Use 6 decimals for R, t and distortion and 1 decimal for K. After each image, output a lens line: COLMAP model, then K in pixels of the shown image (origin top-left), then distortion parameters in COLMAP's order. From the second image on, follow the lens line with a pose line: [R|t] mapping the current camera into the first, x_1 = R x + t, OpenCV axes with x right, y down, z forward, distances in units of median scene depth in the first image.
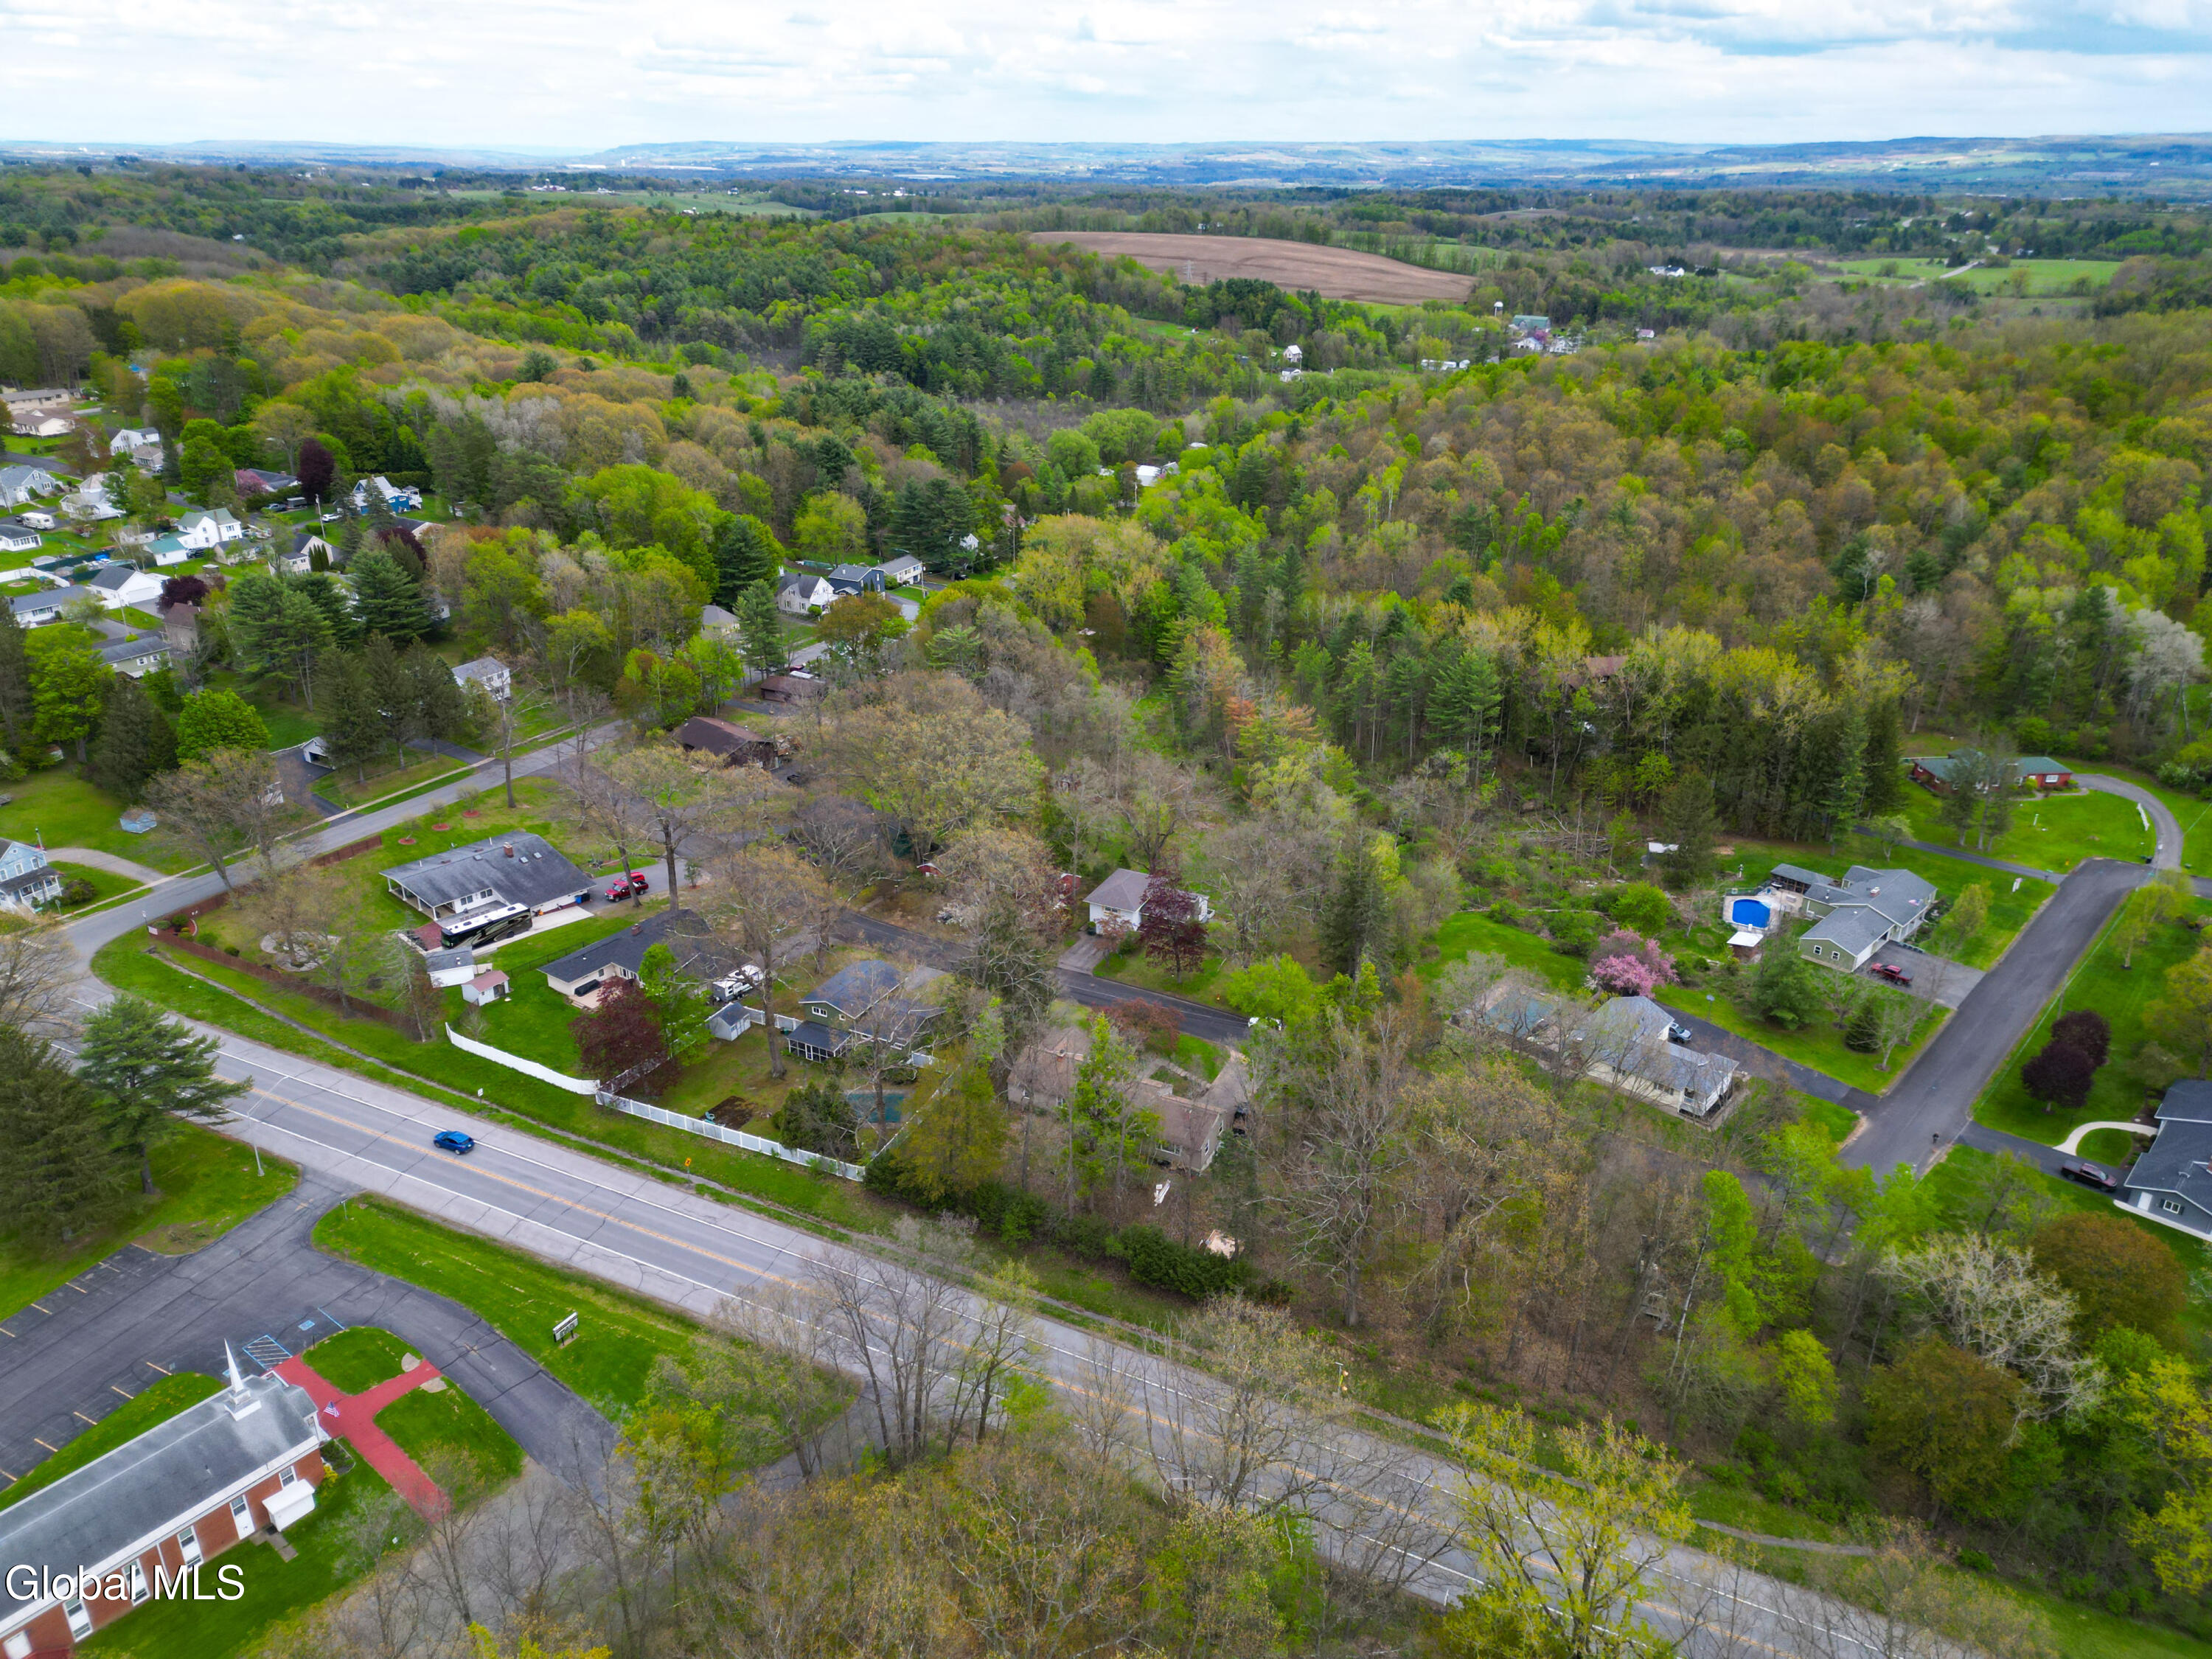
lens RADIAL K [[1530.4, 0, 1101.9], [0, 1530.4, 827.1], [0, 0, 1]] dist [0.084268, -0.085728]
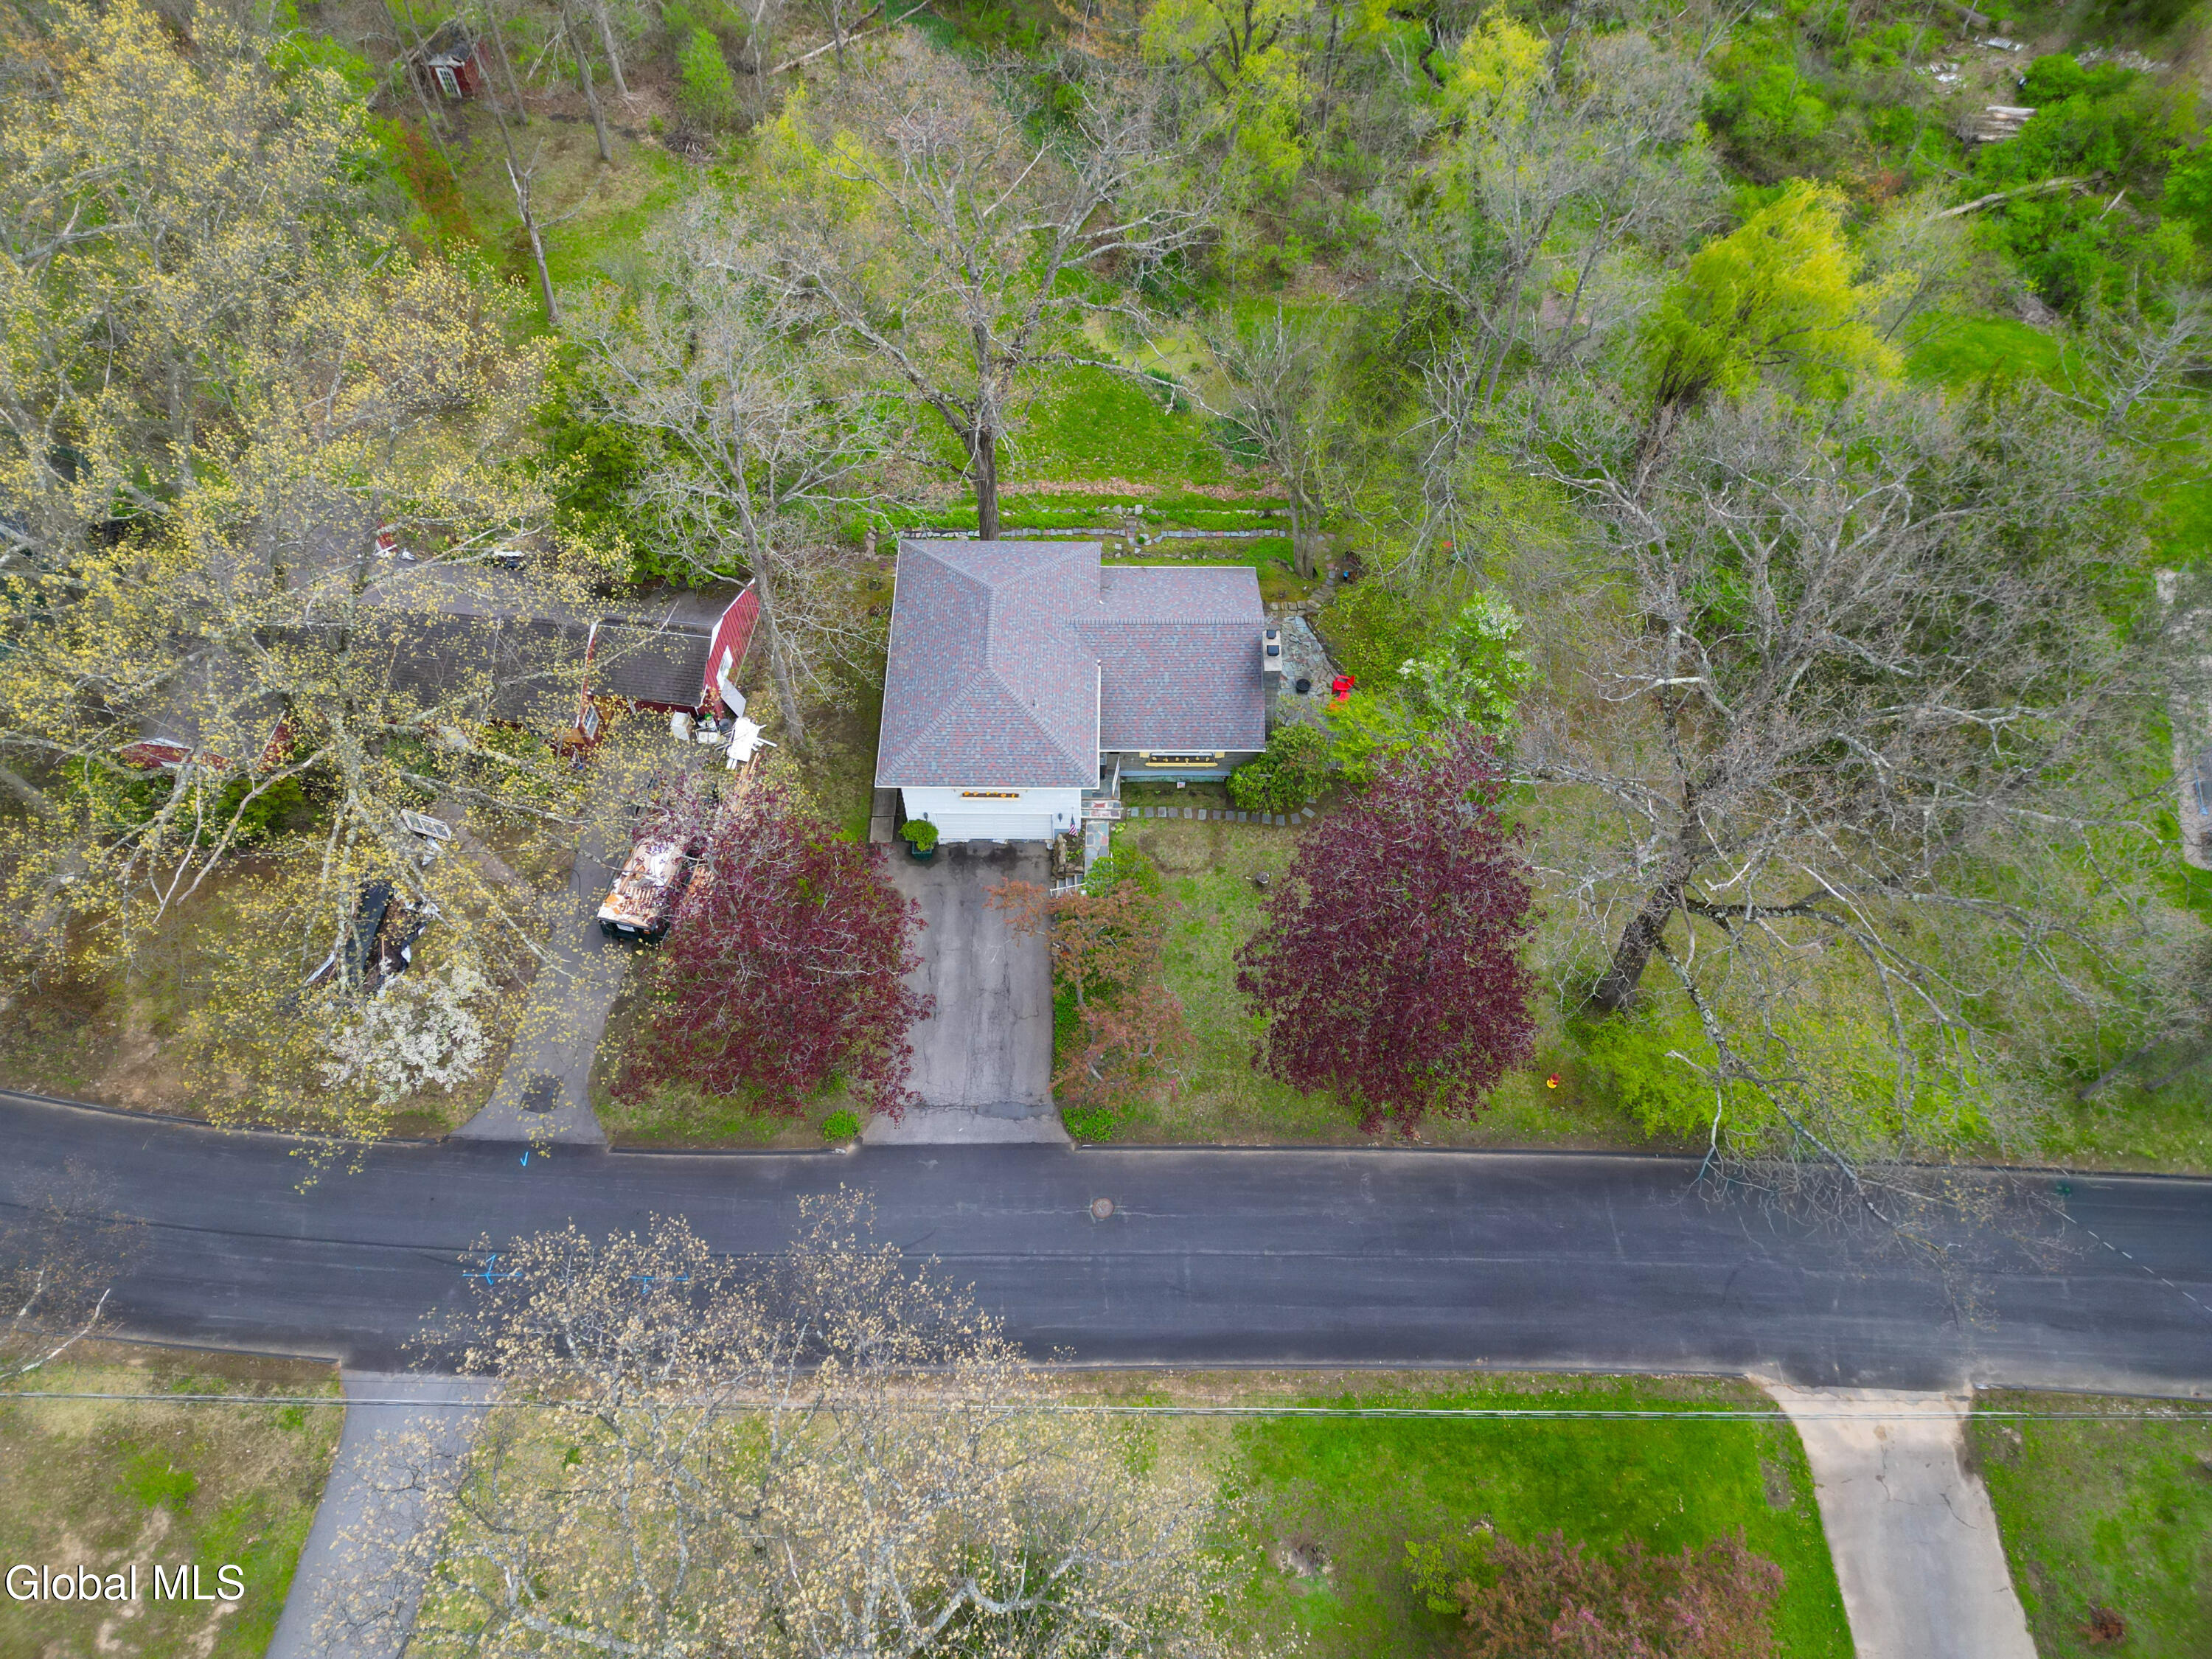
lens RADIAL K [[1530.4, 0, 1101.9], [0, 1530.4, 827.1], [0, 0, 1]] dist [0.084268, -0.085728]
pose [[0.904840, -0.363447, 0.221744, -0.023315], [0.174755, 0.791985, 0.584996, -0.056108], [-0.388233, -0.490577, 0.780134, 0.477686]]
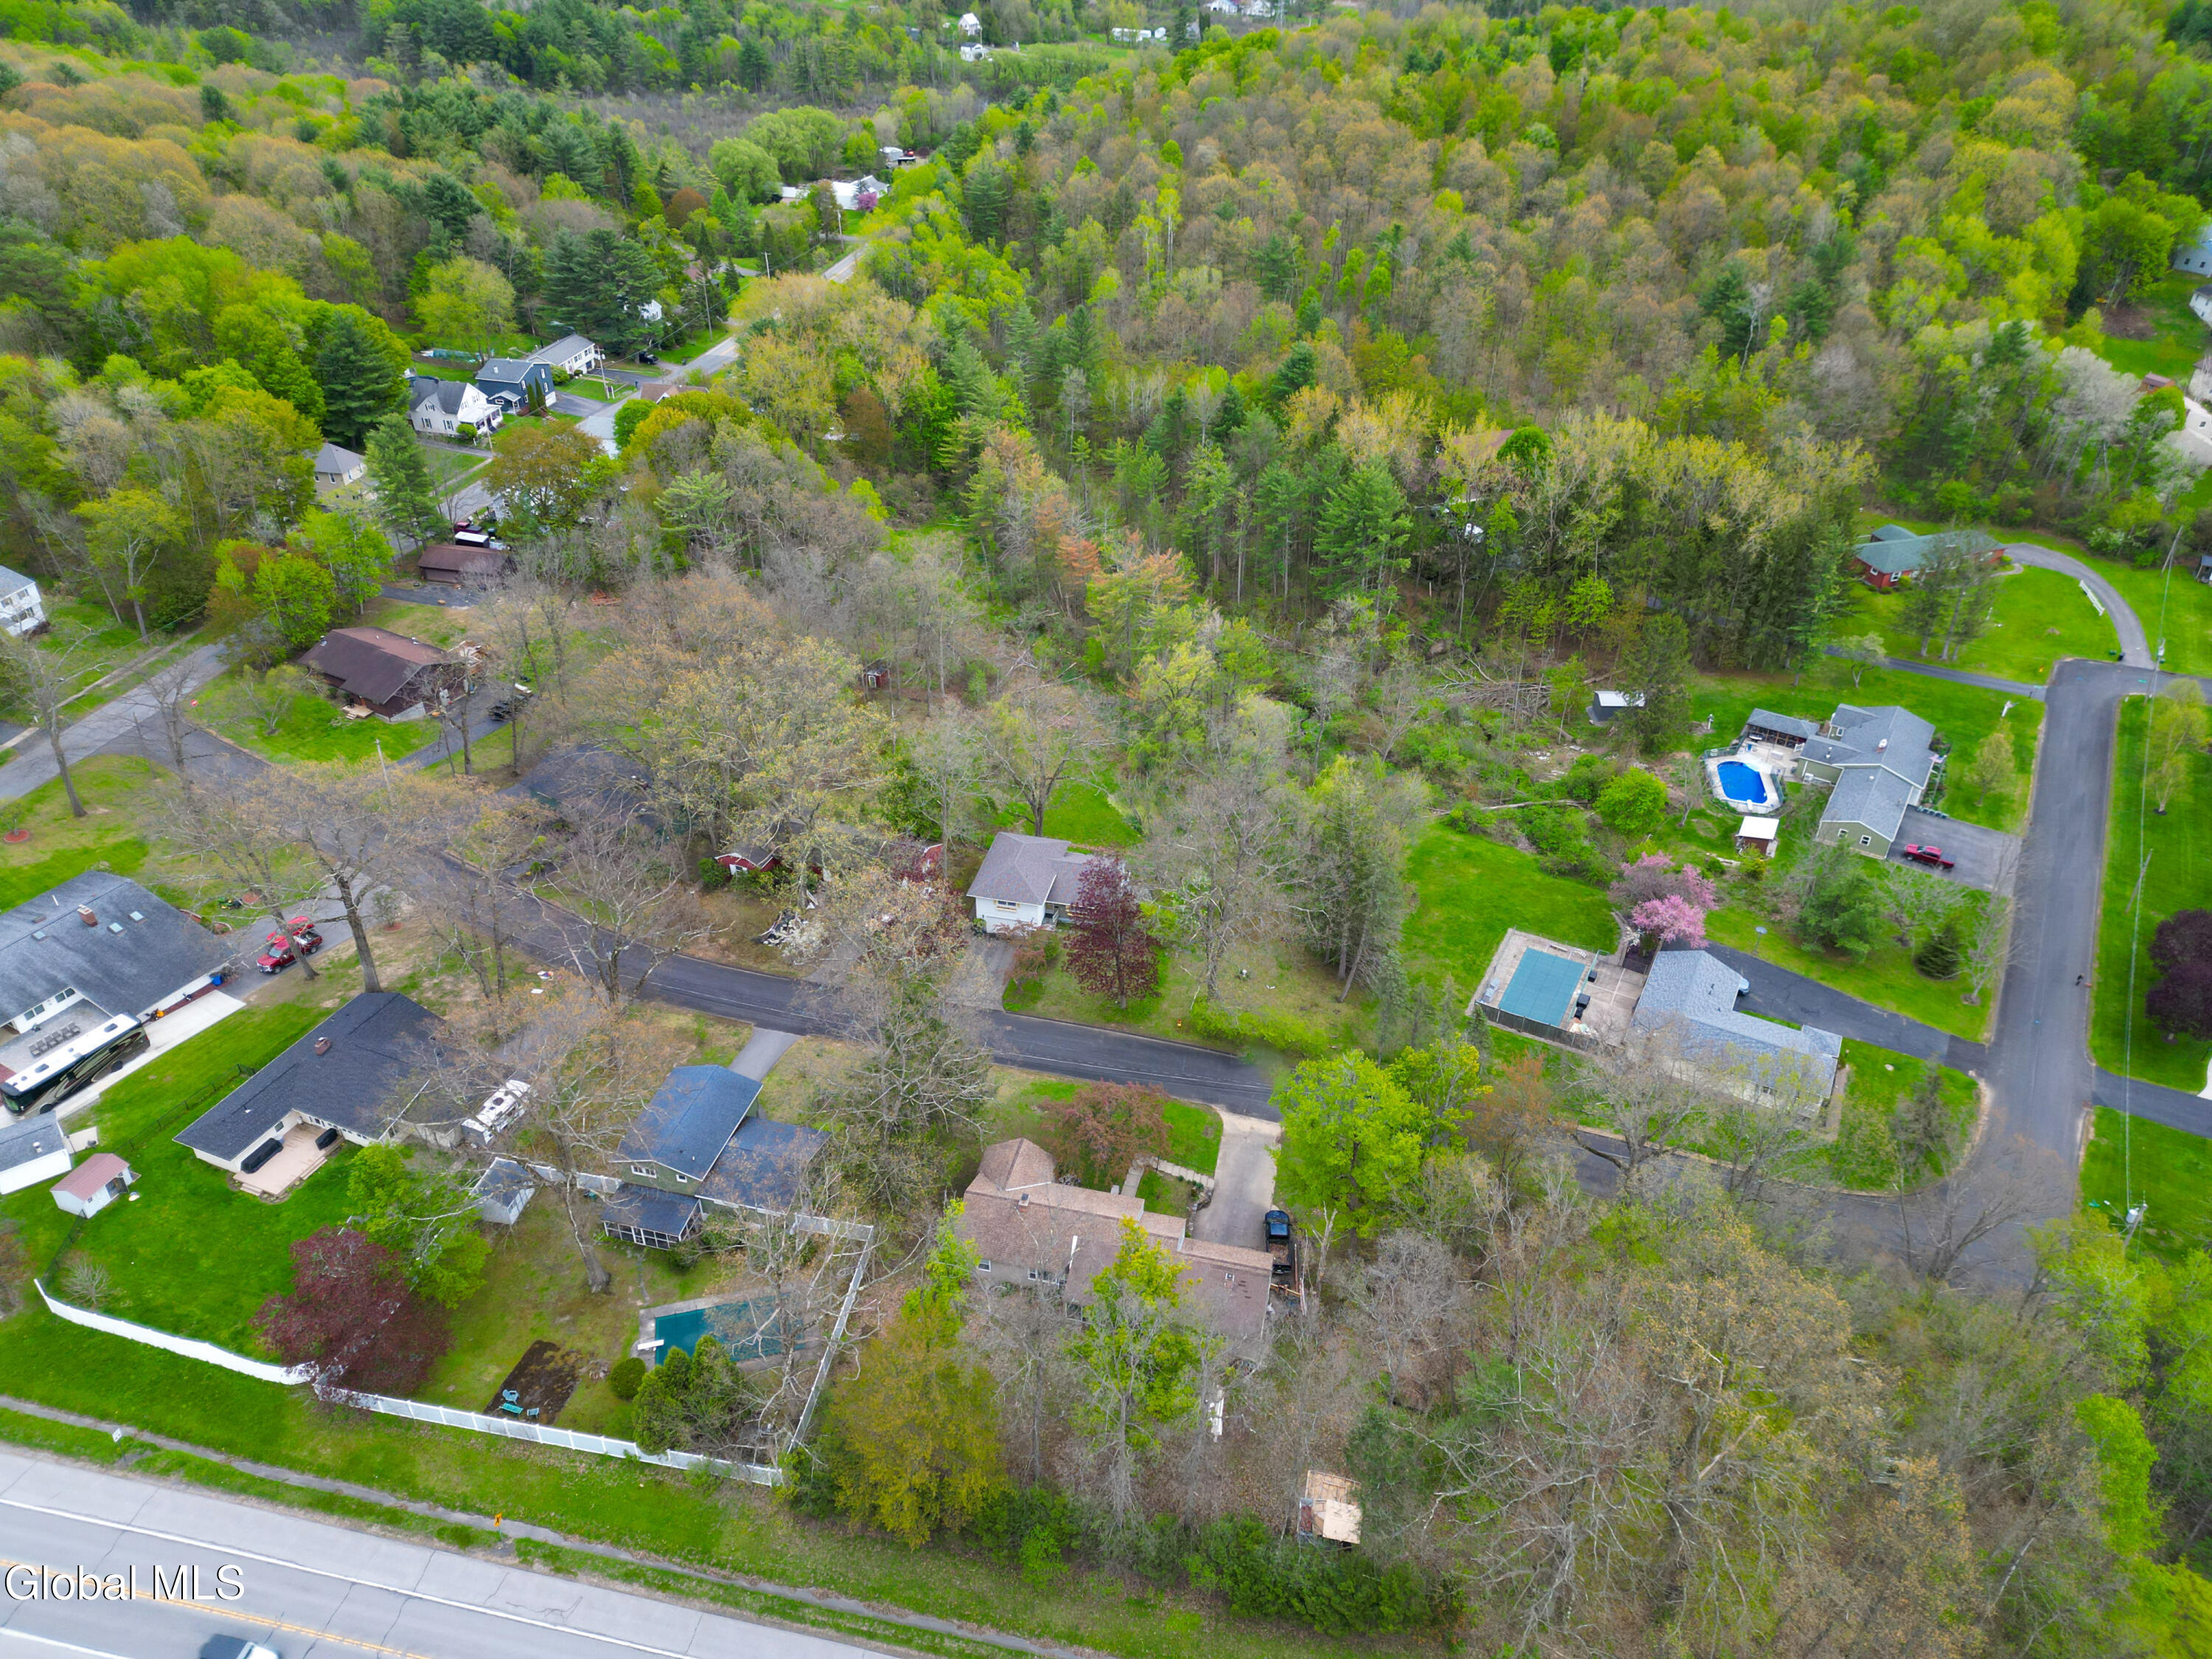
lens RADIAL K [[1530.4, 0, 1101.9], [0, 1530.4, 827.1], [0, 0, 1]] dist [0.084268, -0.085728]
pose [[0.974940, -0.122022, 0.186017, -0.050346], [0.085463, 0.977422, 0.193241, -0.074027], [-0.205397, -0.172501, 0.963356, 0.173375]]
